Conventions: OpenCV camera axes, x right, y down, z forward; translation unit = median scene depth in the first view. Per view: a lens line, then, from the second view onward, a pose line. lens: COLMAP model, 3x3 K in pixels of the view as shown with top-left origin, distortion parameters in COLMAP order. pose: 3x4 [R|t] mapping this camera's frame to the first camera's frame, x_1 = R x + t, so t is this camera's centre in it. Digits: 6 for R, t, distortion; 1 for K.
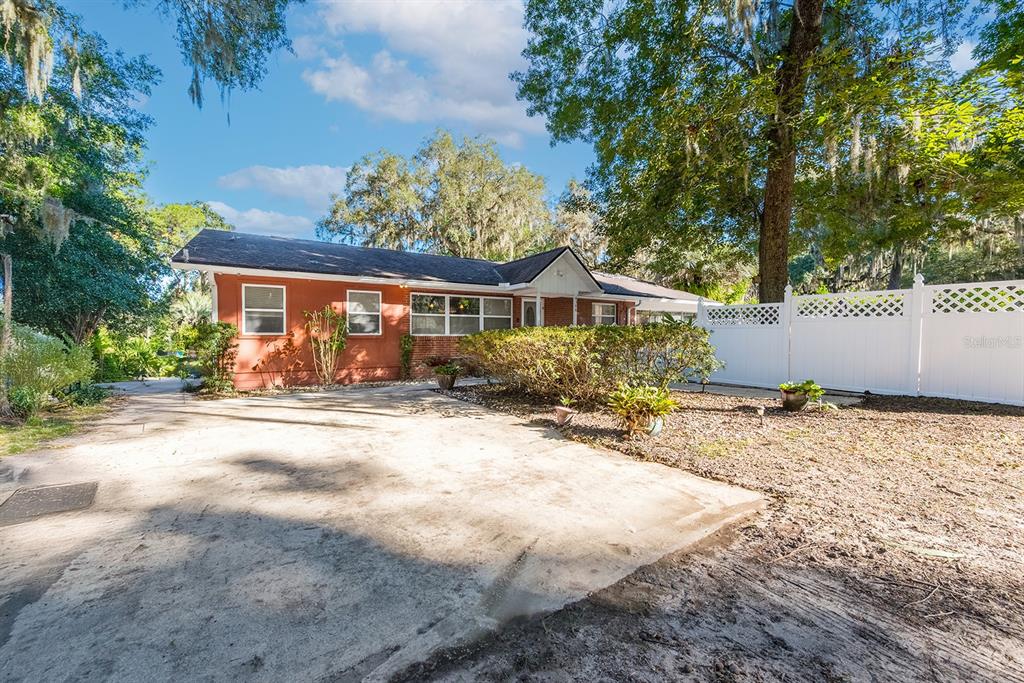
lens RADIAL K [[420.4, 0, 512.5], [0, 420.4, 340.3], [0, 0, 1]] dist [0.004005, 0.000810]
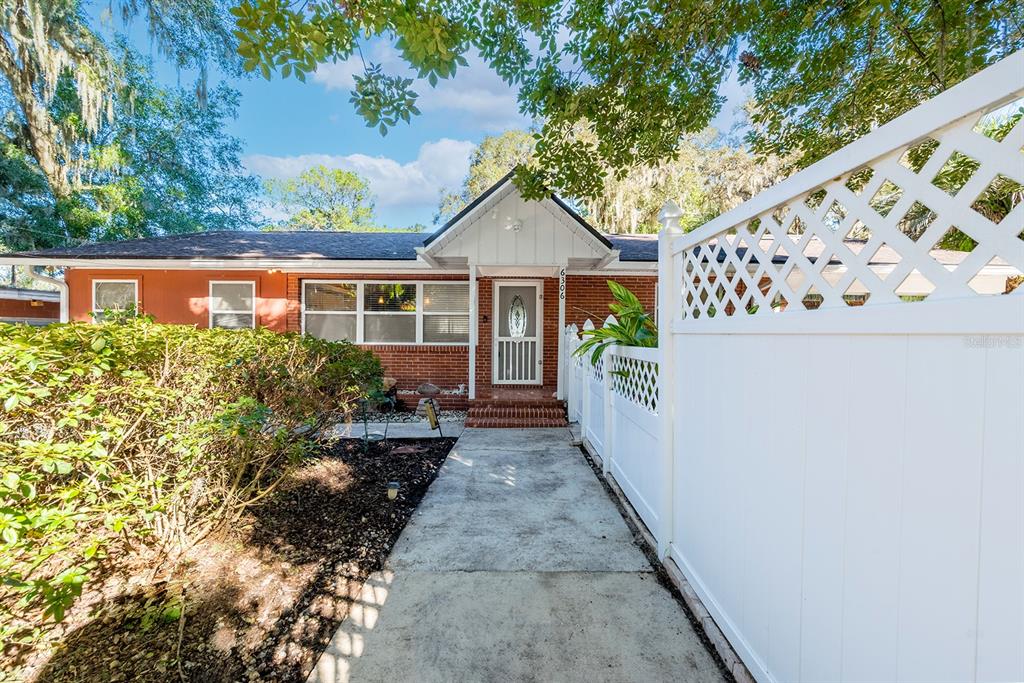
lens RADIAL K [[420.4, 0, 510.3], [0, 420.4, 341.1], [0, 0, 1]] dist [0.004005, 0.000810]
pose [[0.874631, 0.004819, -0.484766, 0.409053], [-0.006963, 0.999972, -0.002623, -0.013998], [0.484740, 0.005669, 0.874640, 0.568203]]
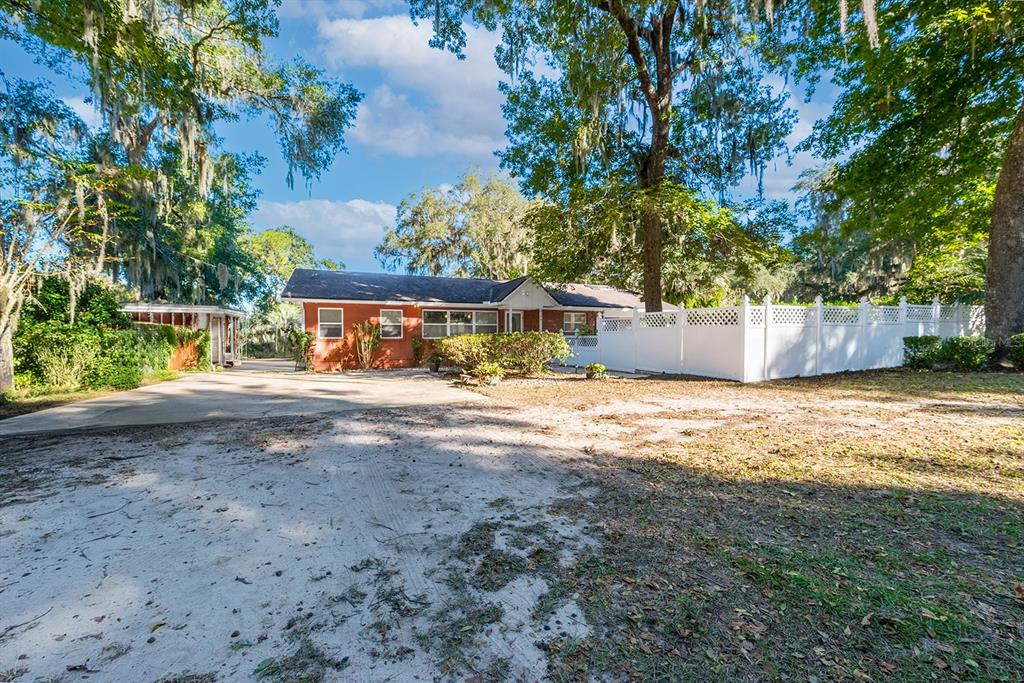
lens RADIAL K [[420.4, 0, 511.5], [0, 420.4, 342.0], [0, 0, 1]] dist [0.004005, 0.000810]
pose [[0.989493, -0.001880, -0.144568, 0.292743], [0.002108, 0.999997, 0.001423, 0.000486], [0.144565, -0.001712, 0.989494, -0.440863]]
